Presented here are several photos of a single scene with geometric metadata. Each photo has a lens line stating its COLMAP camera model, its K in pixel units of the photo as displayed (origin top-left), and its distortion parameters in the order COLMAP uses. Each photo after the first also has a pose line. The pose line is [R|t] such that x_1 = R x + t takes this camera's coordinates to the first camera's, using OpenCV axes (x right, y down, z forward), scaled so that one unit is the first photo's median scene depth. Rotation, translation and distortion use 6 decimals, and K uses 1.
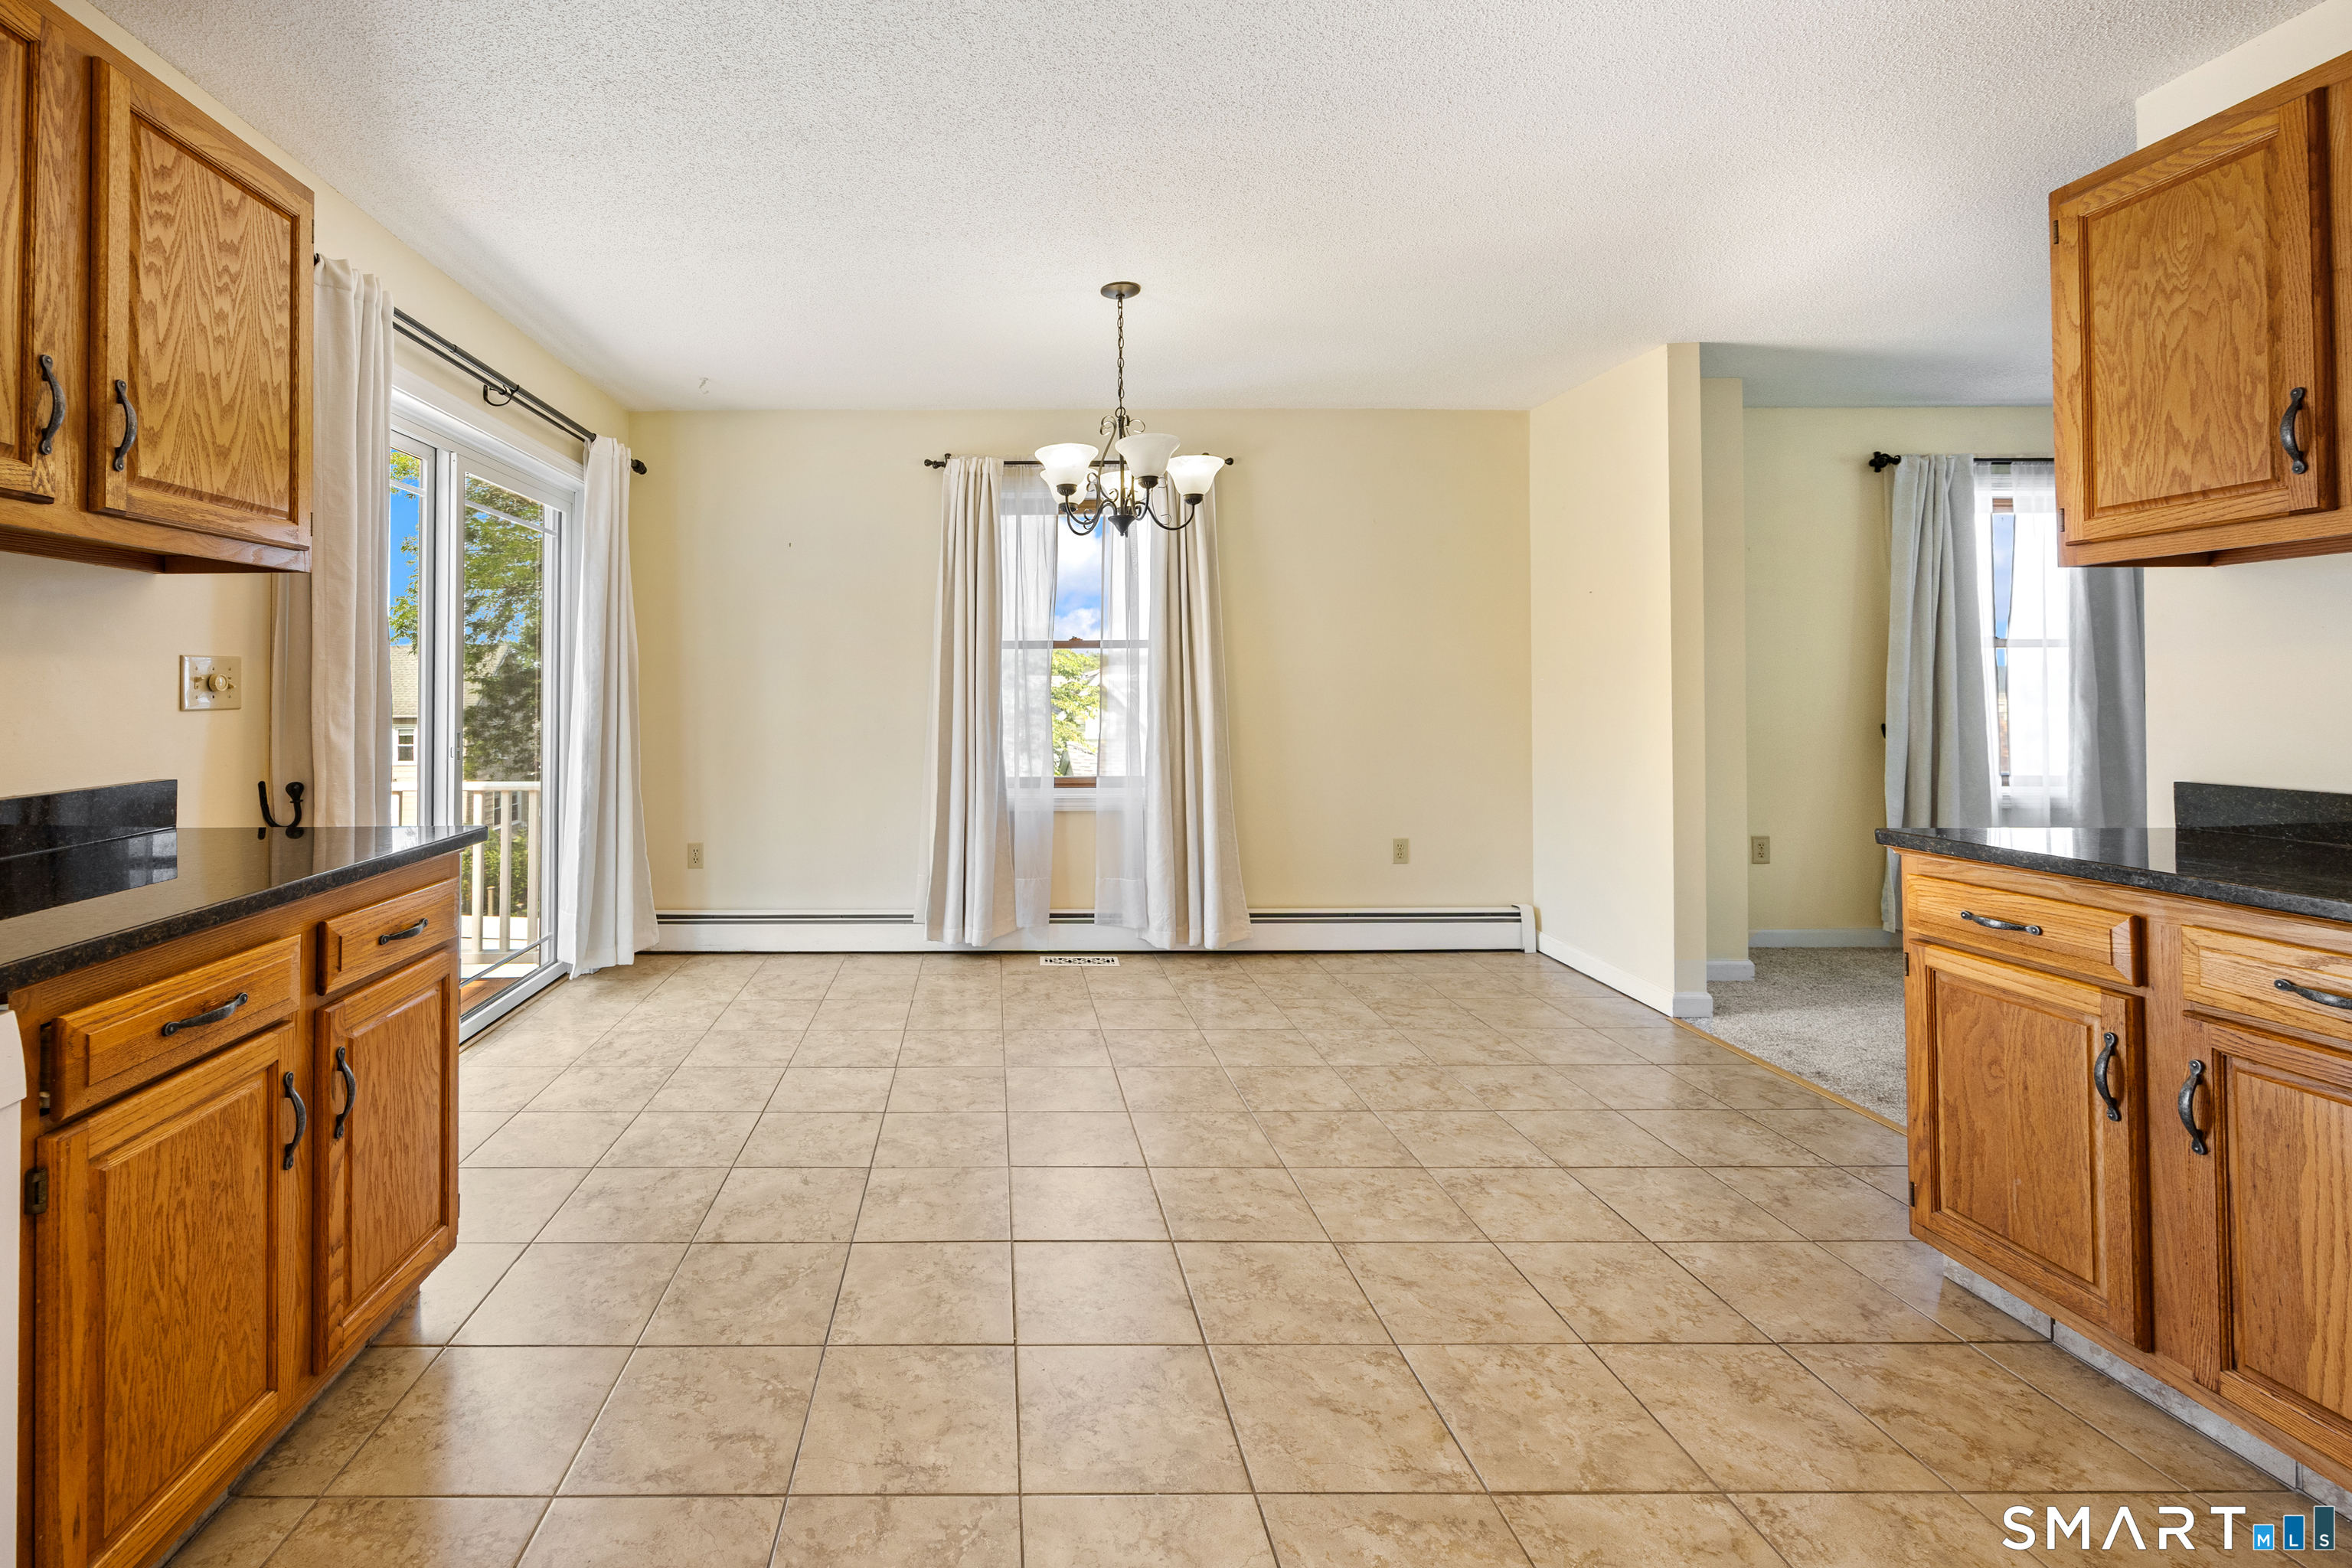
lens RADIAL K [[1017.4, 0, 979.0], [0, 1017.4, 669.5], [0, 0, 1]] dist [-0.002887, -0.000193]
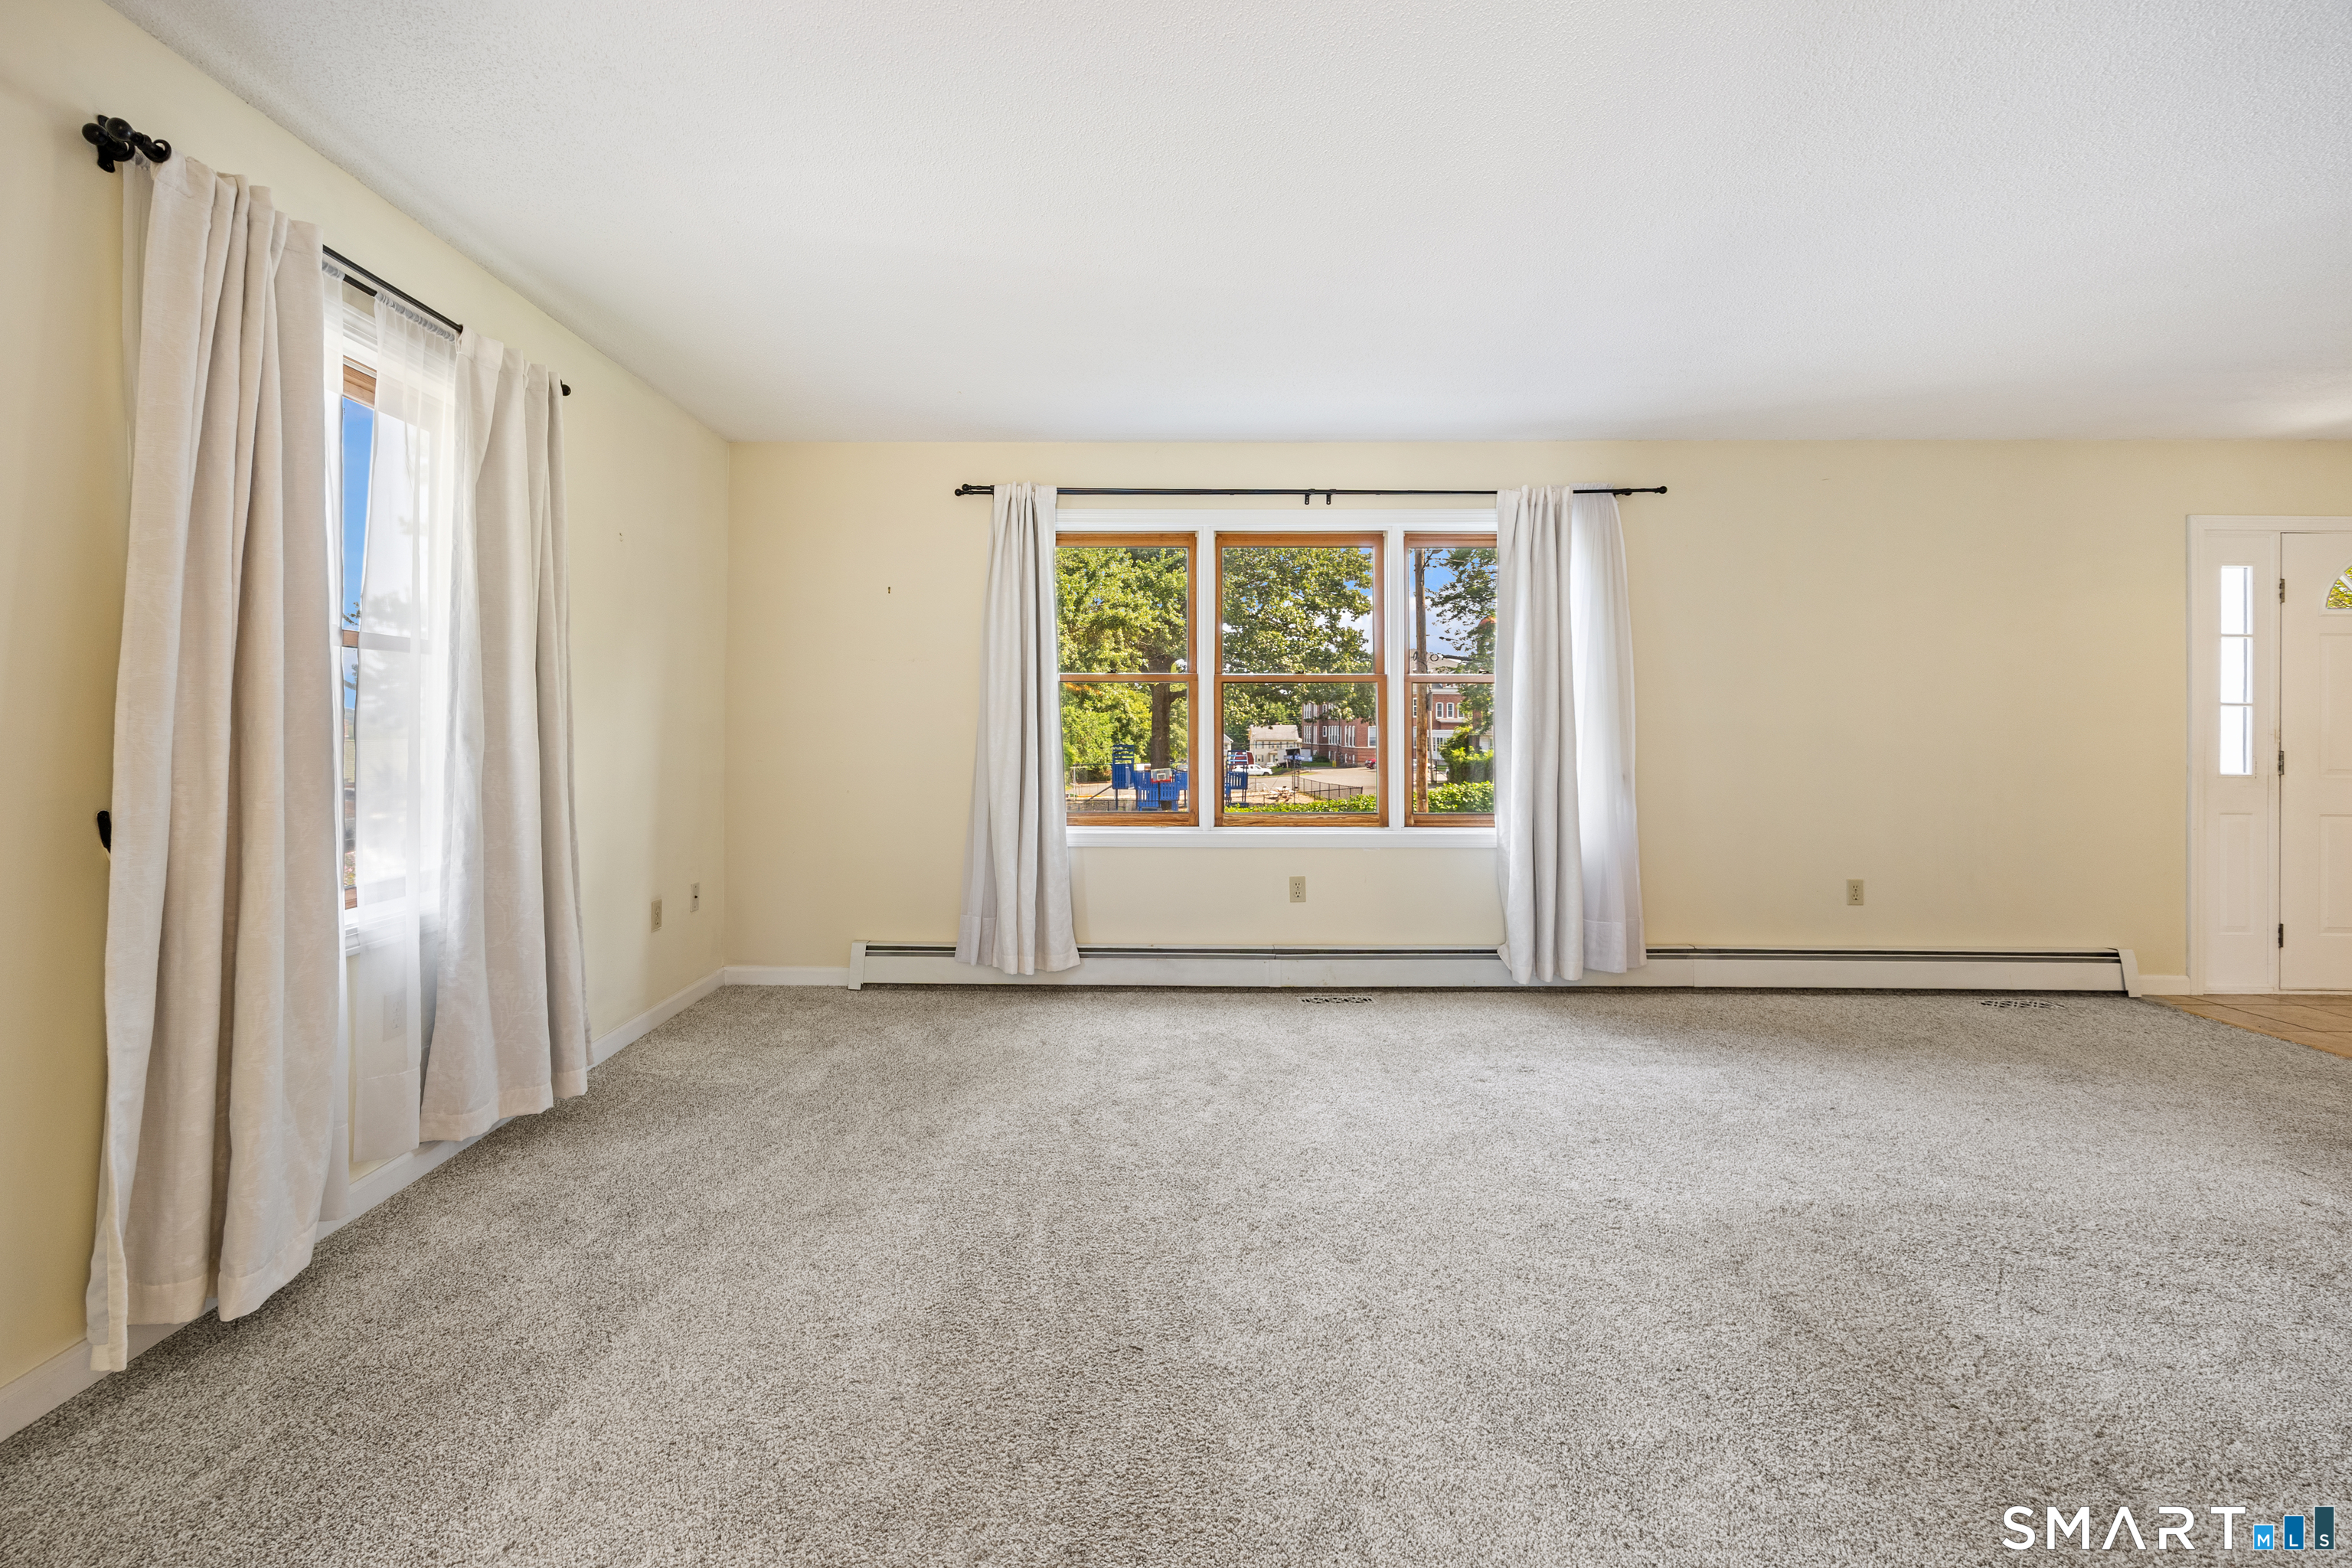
lens RADIAL K [[931.3, 0, 1084.9], [0, 931.3, 727.9], [0, 0, 1]] dist [-0.003734, -0.000130]
pose [[0.038516, 0.000909, 0.999258, 1.352445], [-0.025139, 0.999684, 0.000060, 0.025631], [-0.998942, -0.025122, 0.038526, 1.503219]]
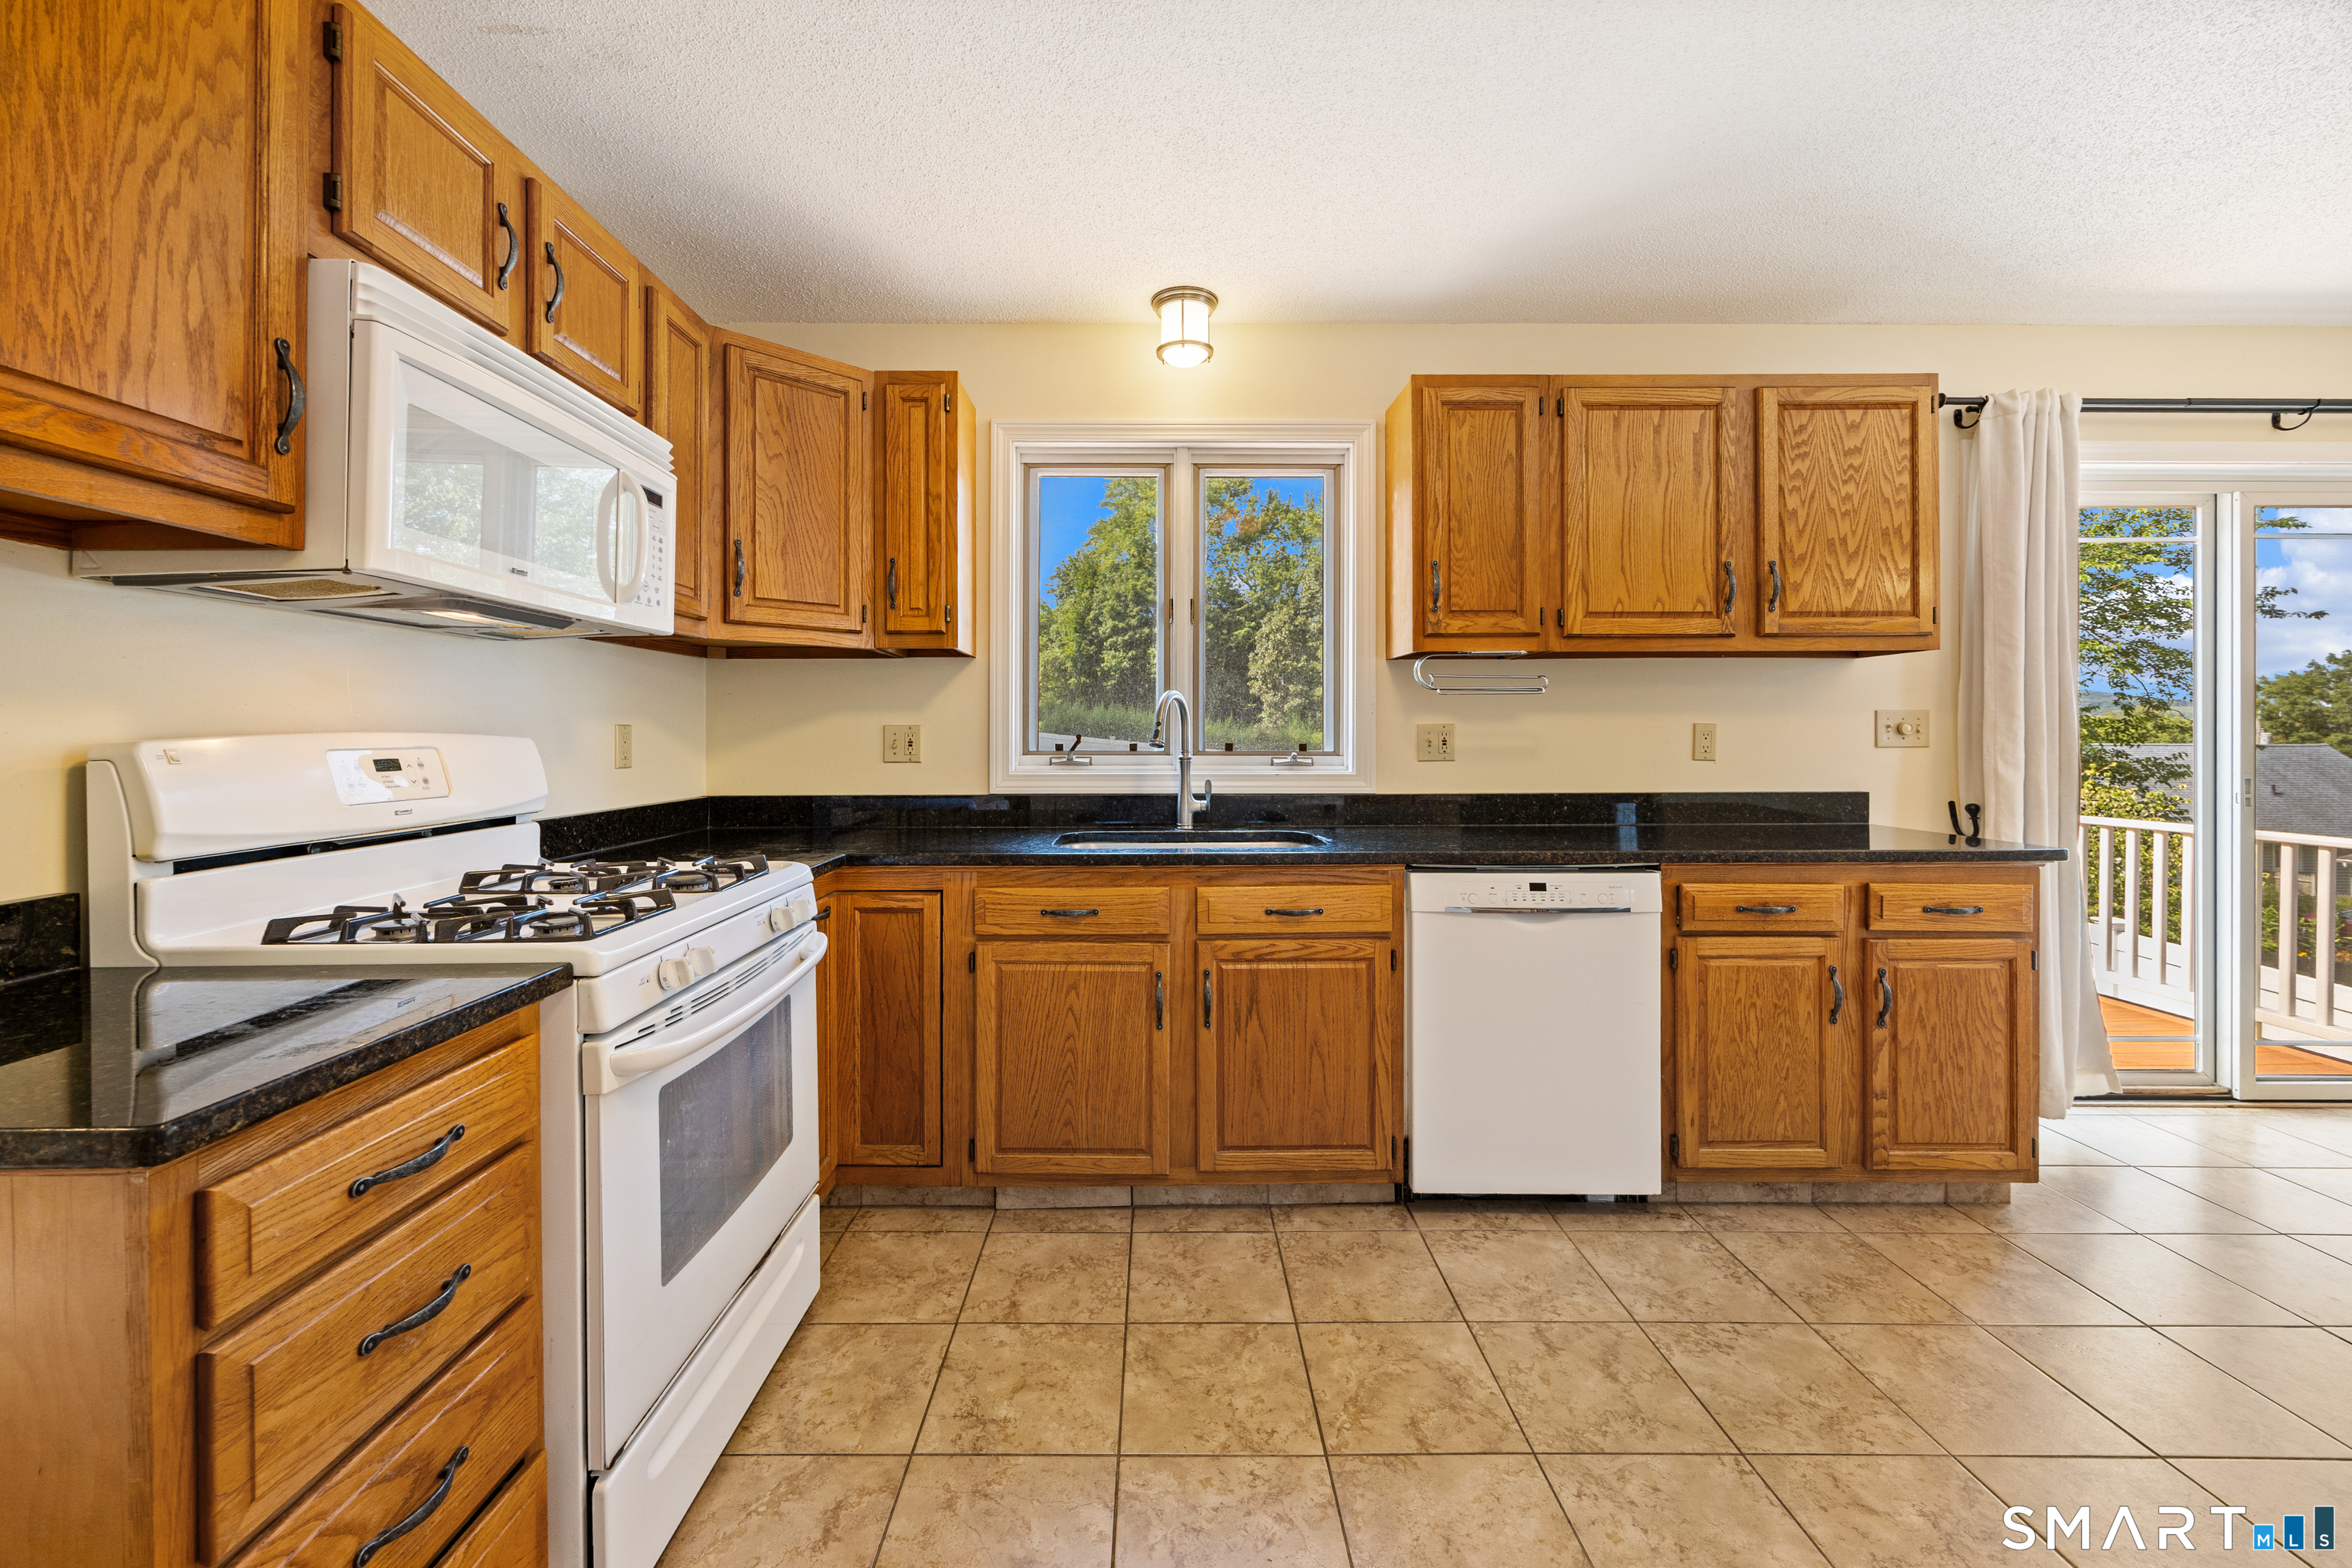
lens RADIAL K [[931.4, 0, 1167.6], [0, 931.4, 724.4], [0, 0, 1]] dist [0.000206, 0.000065]
pose [[0.011153, -0.001716, -0.999936, 0.686996], [0.017375, 0.999848, -0.001522, -0.011273], [0.999787, -0.017357, 0.011181, -0.079090]]
